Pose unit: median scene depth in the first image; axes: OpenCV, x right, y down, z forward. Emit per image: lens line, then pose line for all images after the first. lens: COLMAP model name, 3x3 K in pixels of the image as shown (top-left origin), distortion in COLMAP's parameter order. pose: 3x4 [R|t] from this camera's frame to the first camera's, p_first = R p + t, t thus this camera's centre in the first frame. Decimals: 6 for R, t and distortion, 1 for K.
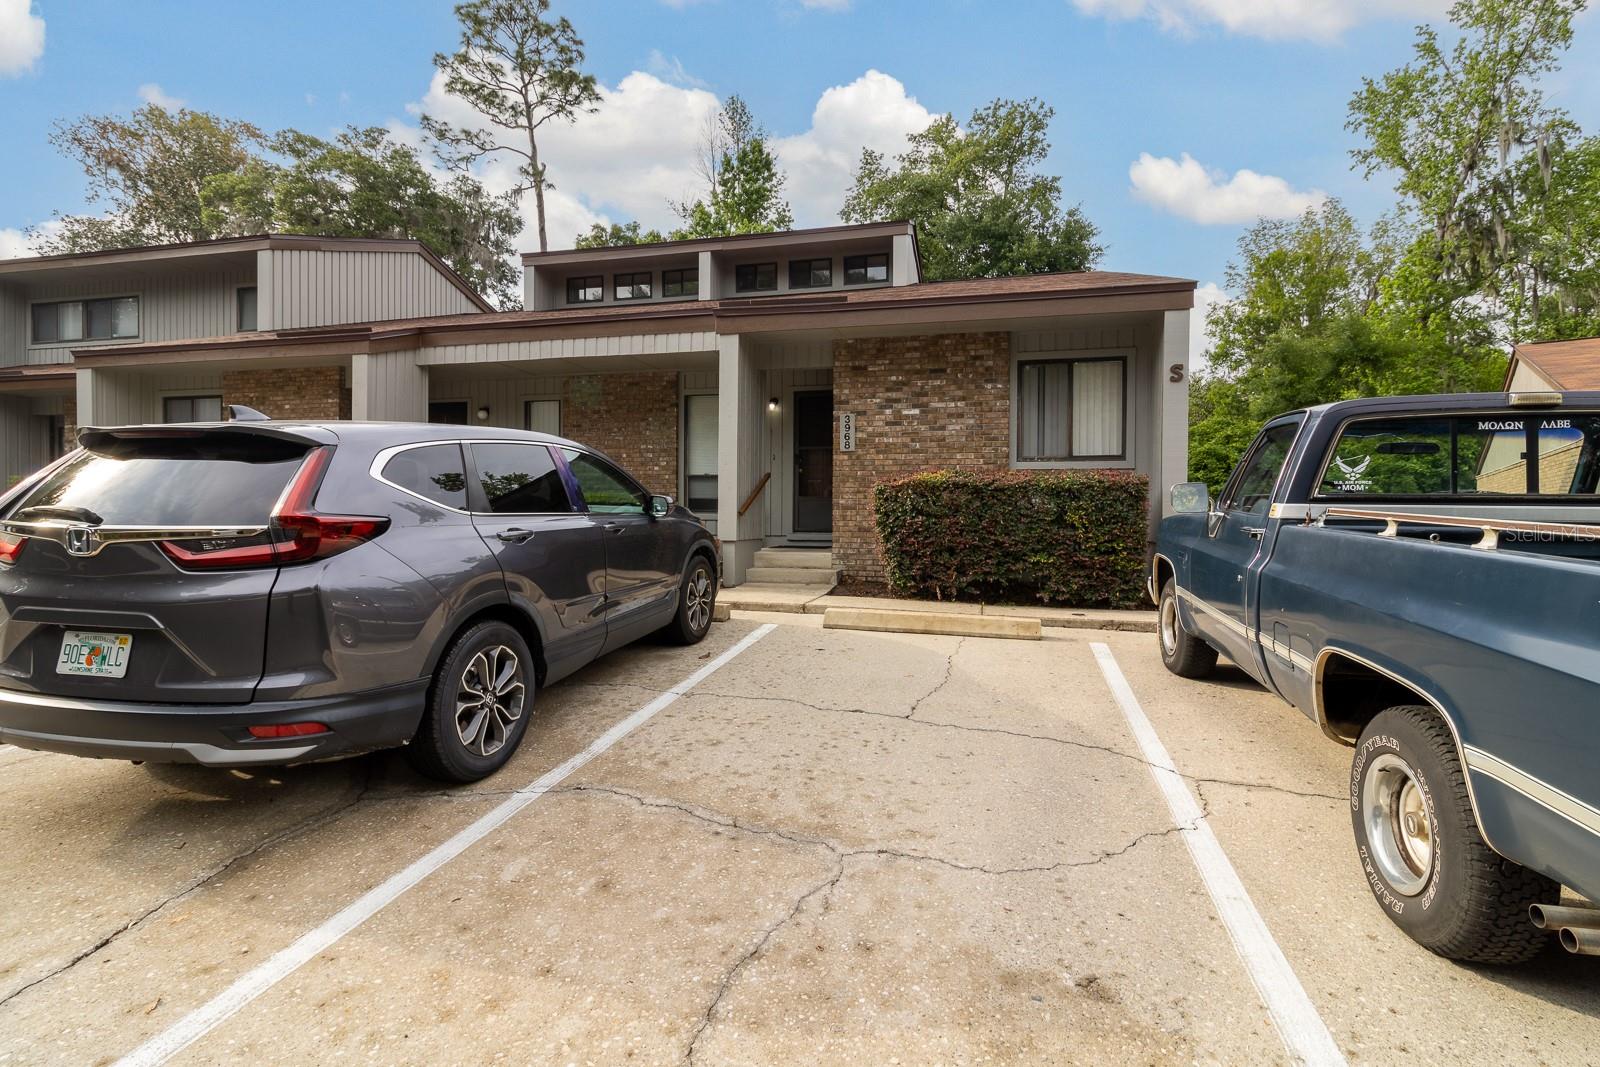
lens RADIAL K [[759.9, 0, 787.1], [0, 759.9, 524.4], [0, 0, 1]] dist [0.001846, 0.000194]
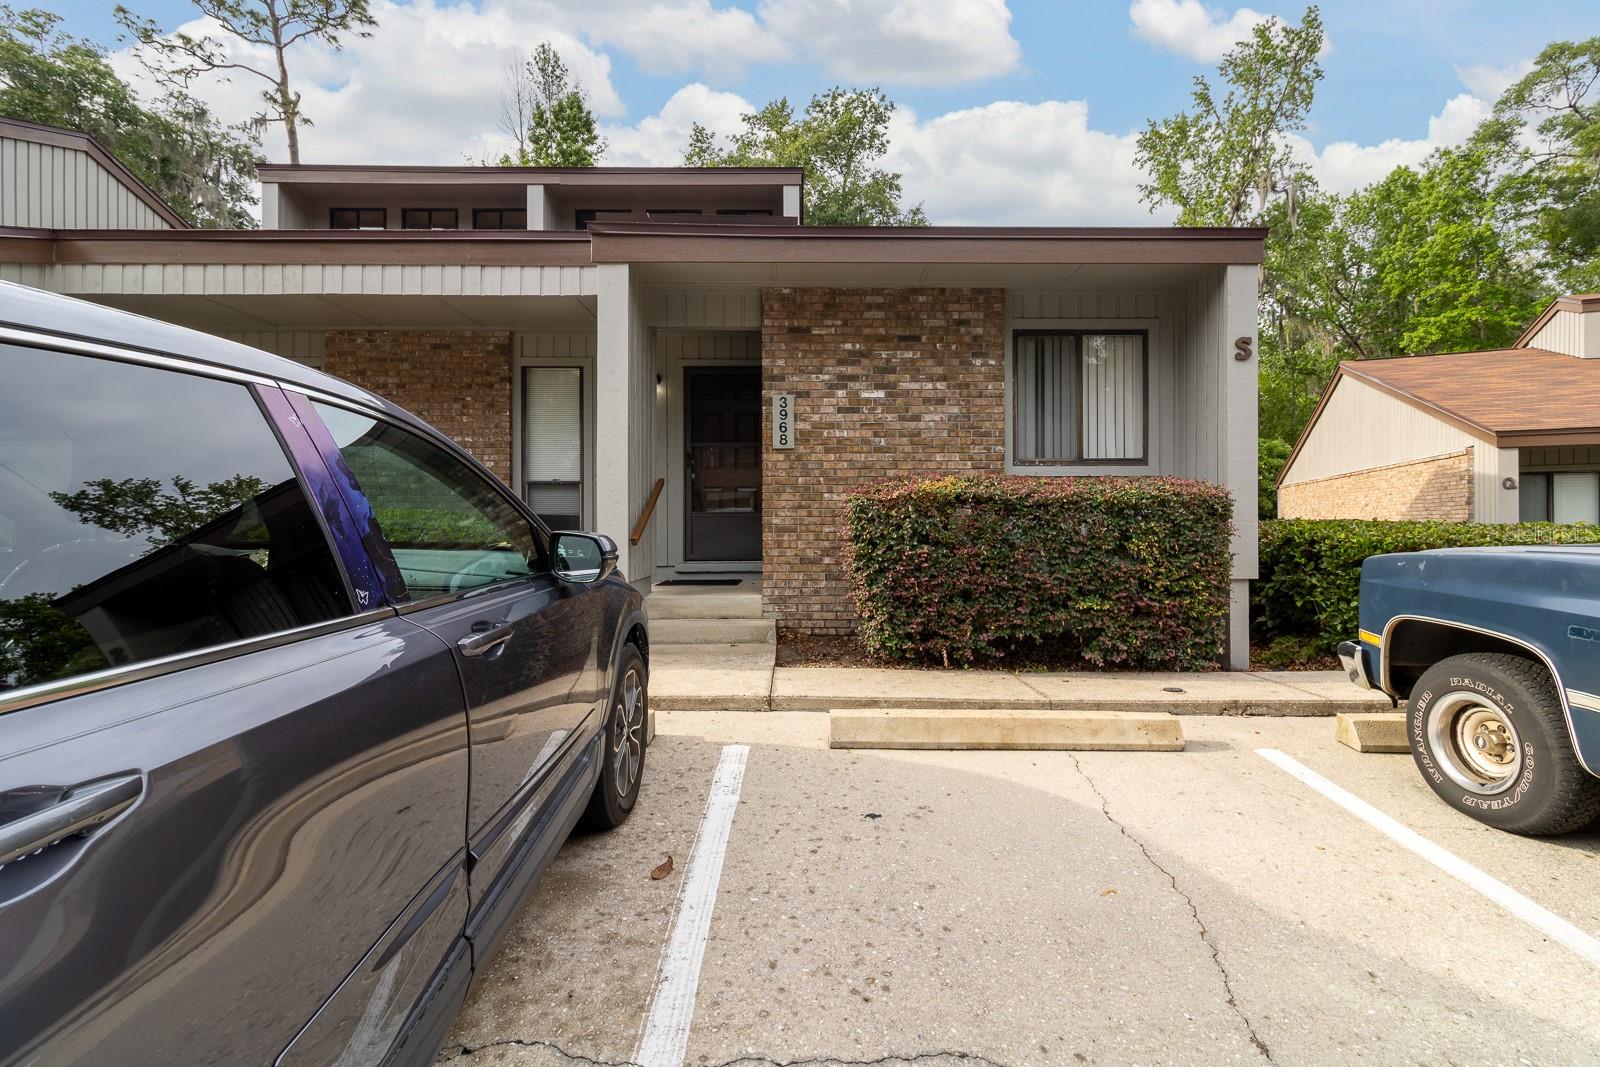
lens RADIAL K [[759.9, 0, 787.1], [0, 759.9, 524.4], [0, 0, 1]] dist [0.001846, 0.000194]
pose [[0.967311, -0.009093, 0.253429, -0.093498], [0.011061, 0.999919, -0.006343, -0.022177], [-0.253351, 0.008939, 0.967333, 0.323890]]
